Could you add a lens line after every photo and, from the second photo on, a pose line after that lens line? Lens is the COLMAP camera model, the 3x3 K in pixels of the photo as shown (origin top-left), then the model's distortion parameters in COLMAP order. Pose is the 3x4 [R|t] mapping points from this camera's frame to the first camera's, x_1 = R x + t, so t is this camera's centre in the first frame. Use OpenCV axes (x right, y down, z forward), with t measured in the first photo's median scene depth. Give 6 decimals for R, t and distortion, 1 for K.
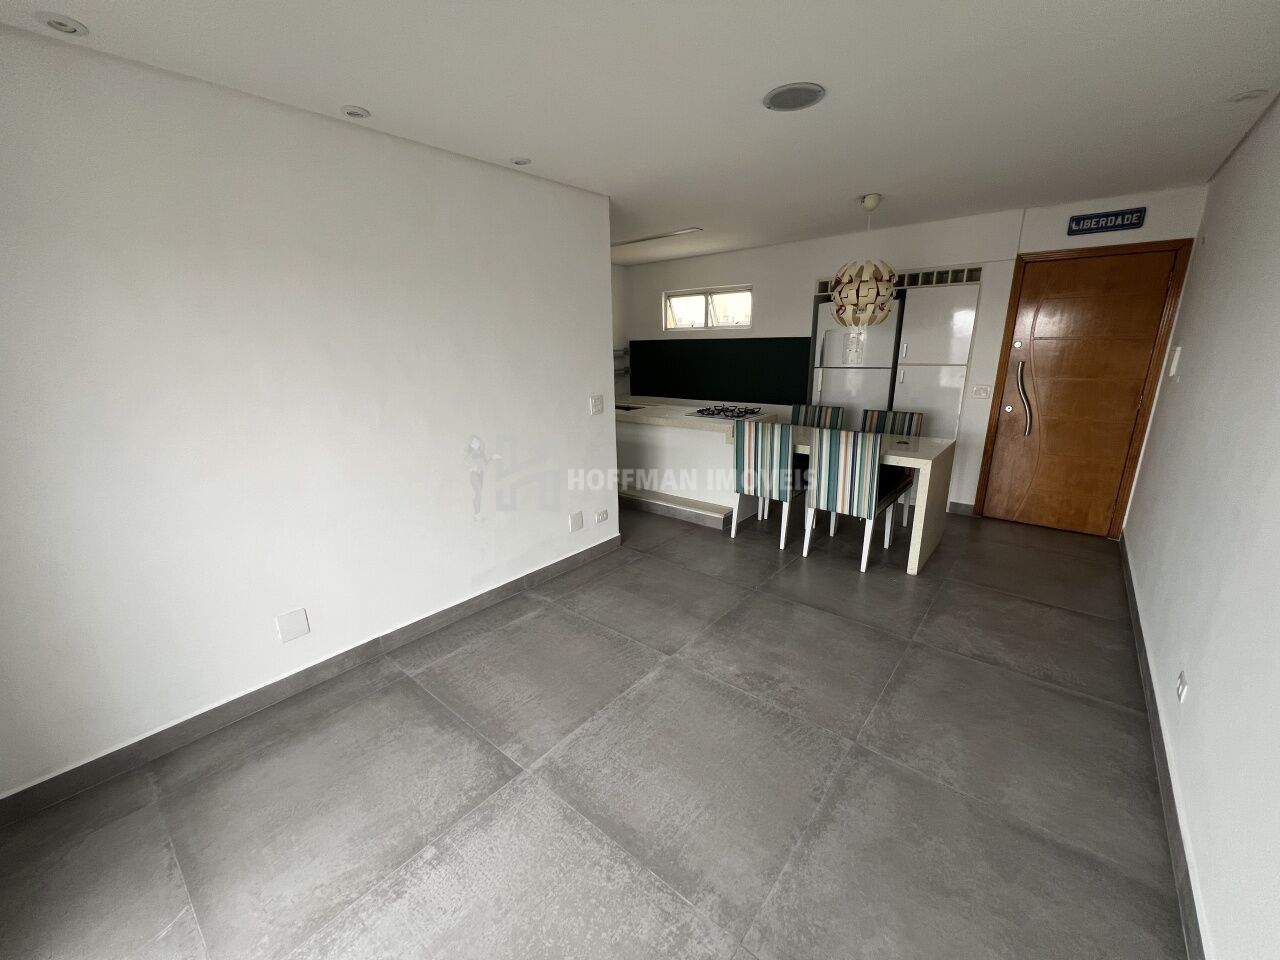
lens RADIAL K [[512.7, 0, 638.2], [0, 512.7, 484.2], [0, 0, 1]] dist [-0.000747, -0.000500]
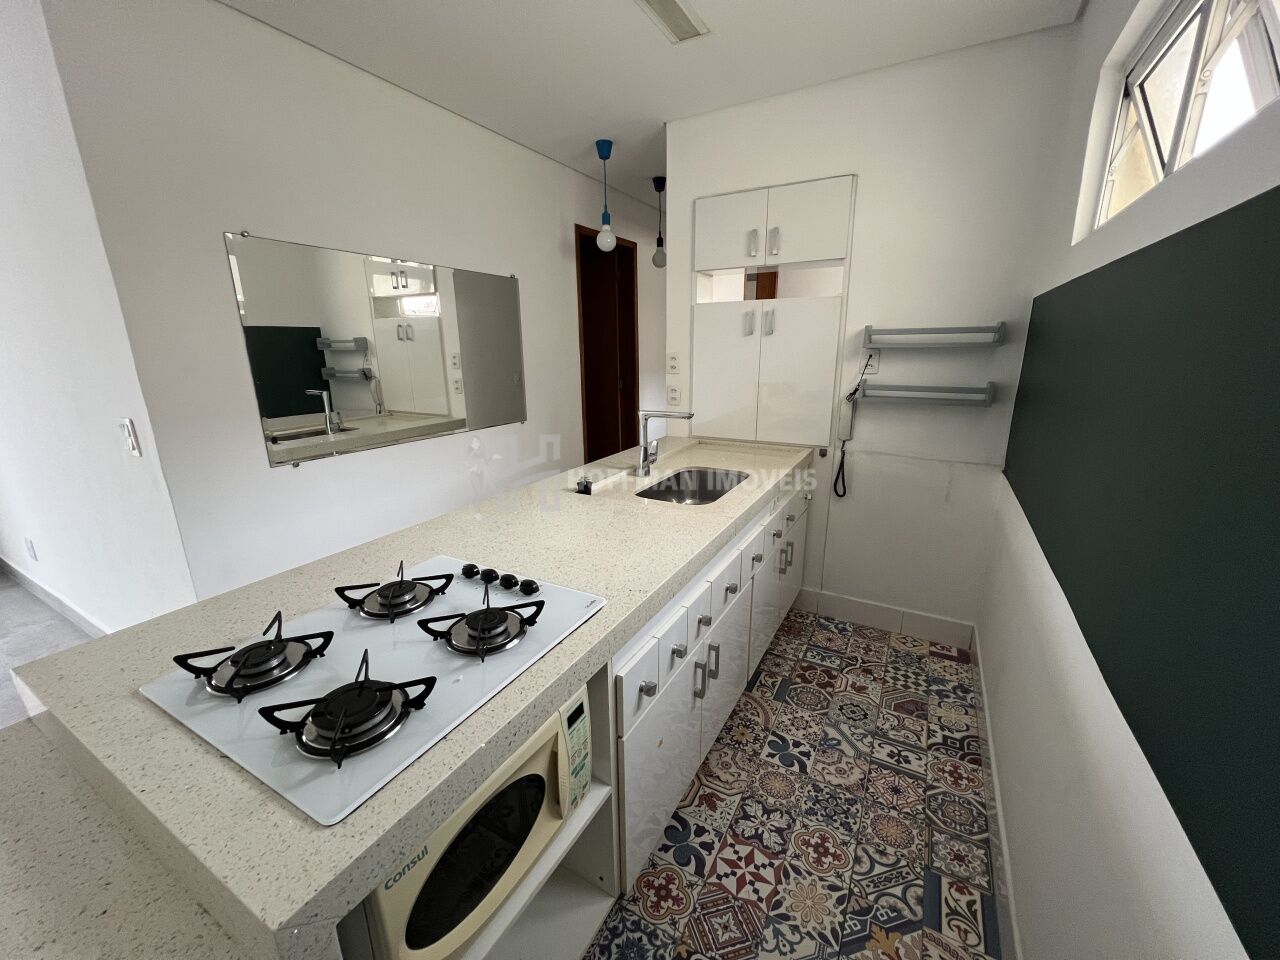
lens RADIAL K [[512.7, 0, 638.2], [0, 512.7, 484.2], [0, 0, 1]] dist [-0.000747, -0.000500]
pose [[0.175268, 0.274349, -0.945523, 0.387101], [-0.258447, 0.939529, 0.224703, -0.282810], [0.949993, 0.204985, 0.235574, 1.110577]]
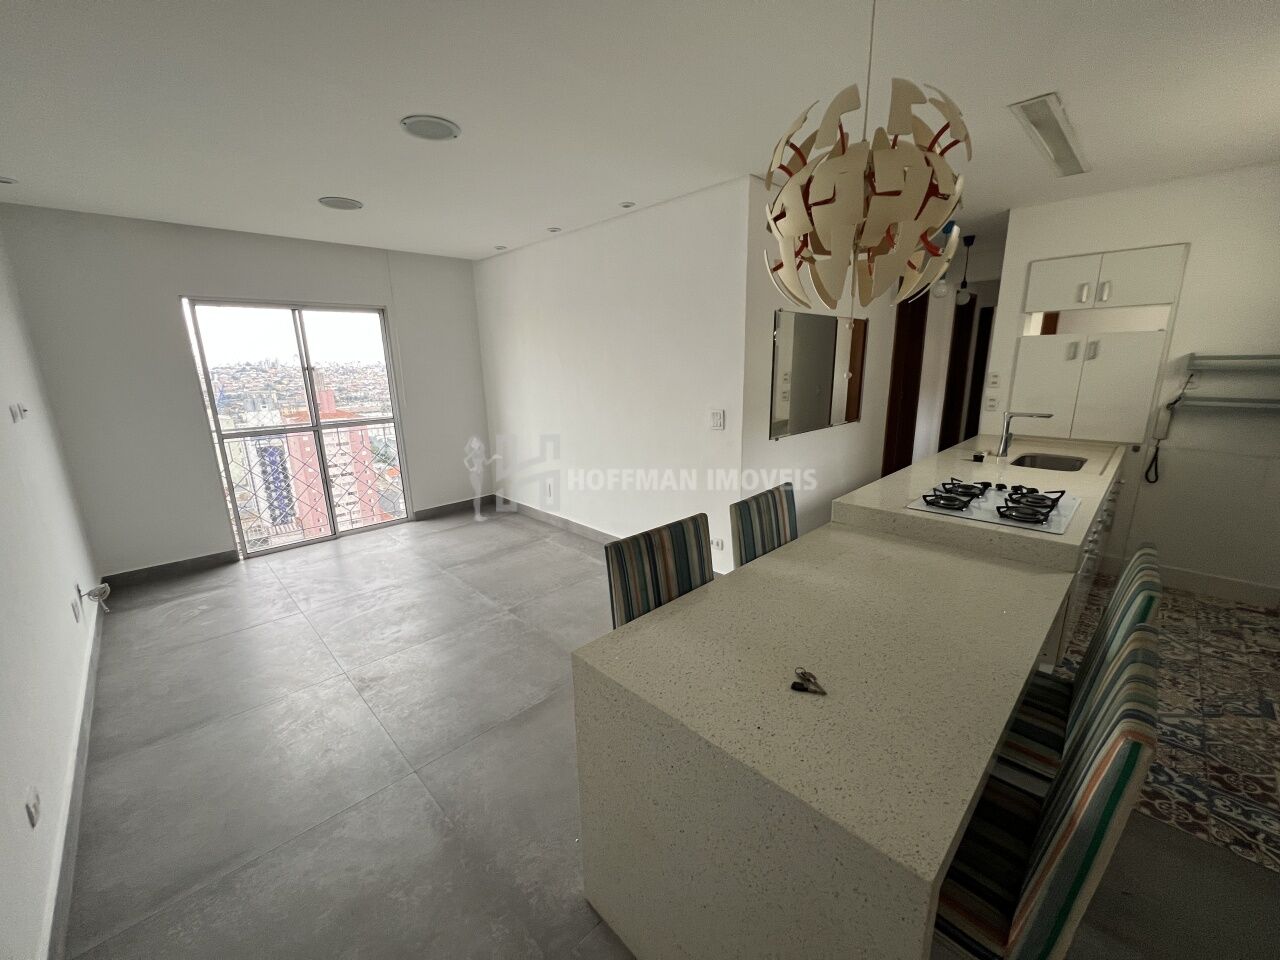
lens RADIAL K [[512.7, 0, 638.2], [0, 512.7, 484.2], [0, 0, 1]] dist [-0.000747, -0.000500]
pose [[-0.105937, 0.253203, -0.961595, 0.685464], [-0.247042, 0.930016, 0.272104, -0.214459], [0.963196, 0.266381, -0.035972, 0.769211]]
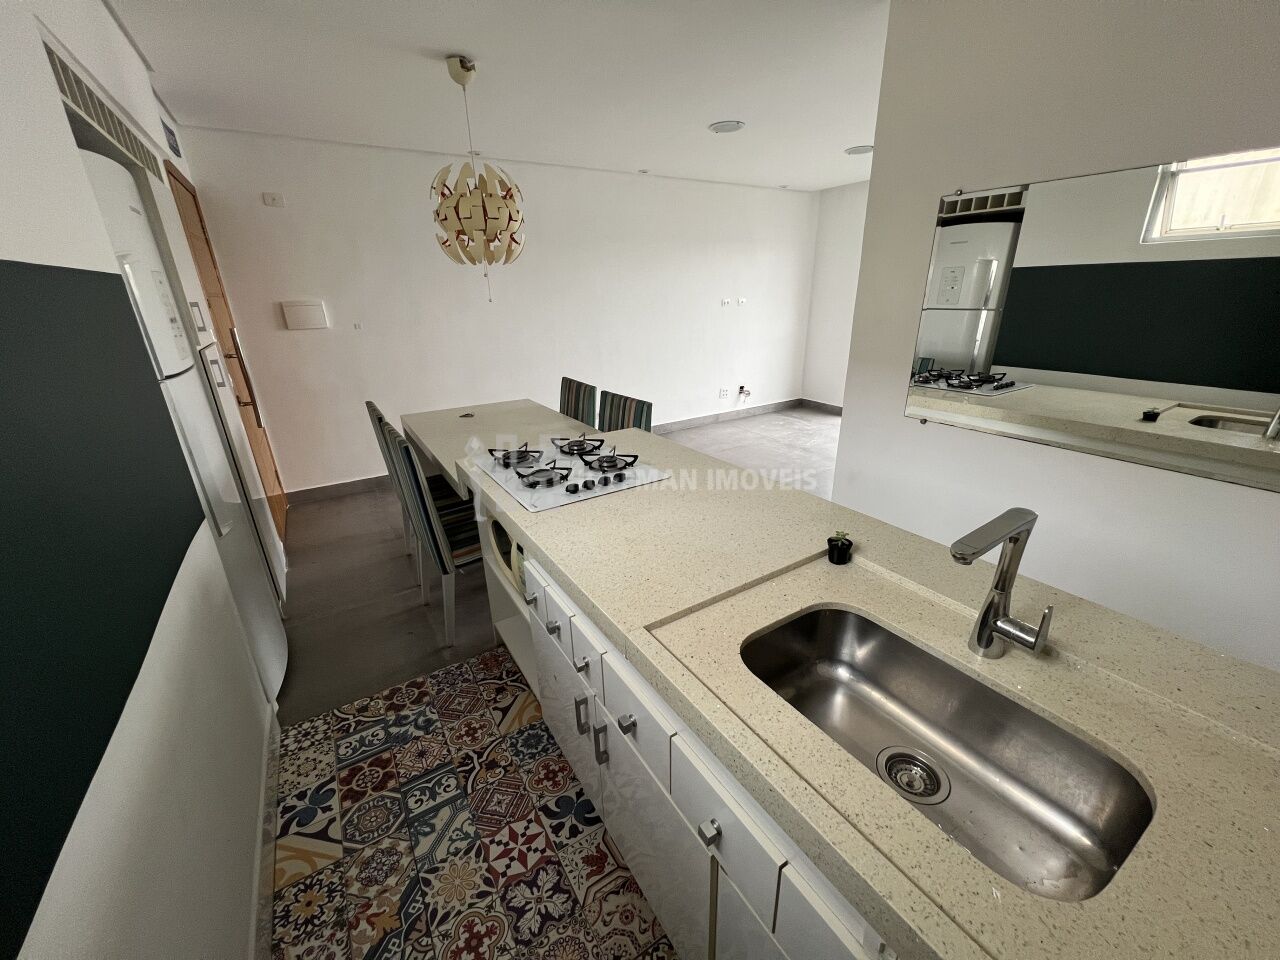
lens RADIAL K [[512.7, 0, 638.2], [0, 512.7, 484.2], [0, 0, 1]] dist [-0.000747, -0.000500]
pose [[-0.947083, -0.073034, 0.312570, -0.003355], [0.128051, 0.806968, 0.576546, -0.375276], [-0.294342, 0.586062, -0.754913, 1.392776]]
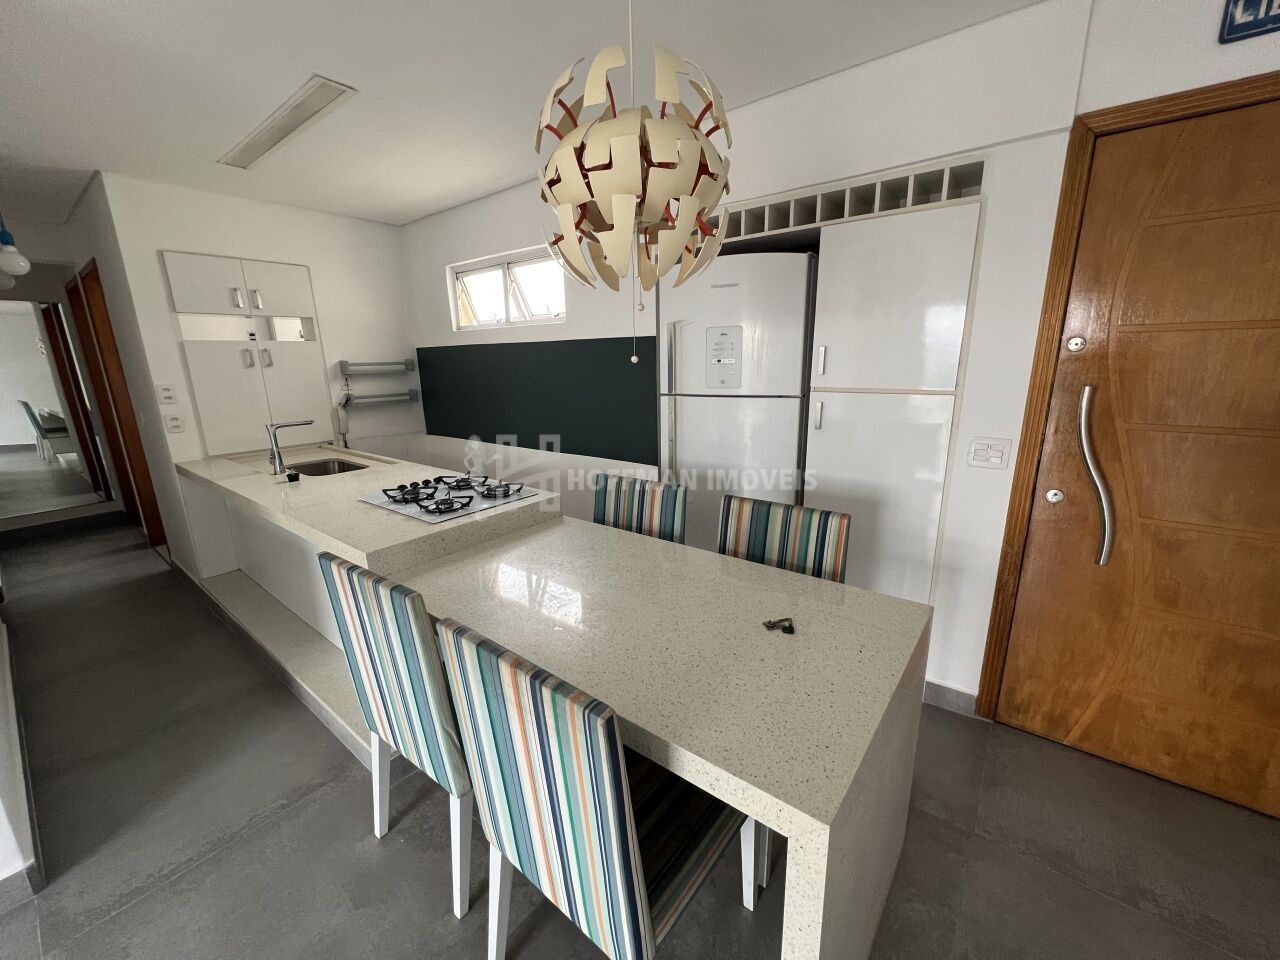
lens RADIAL K [[512.7, 0, 638.2], [0, 512.7, 484.2], [0, 0, 1]] dist [-0.000747, -0.000500]
pose [[0.999699, -0.010305, 0.022258, 0.359668], [0.010858, 0.999632, -0.024846, -0.145925], [-0.021994, 0.025081, 0.999443, 0.568794]]
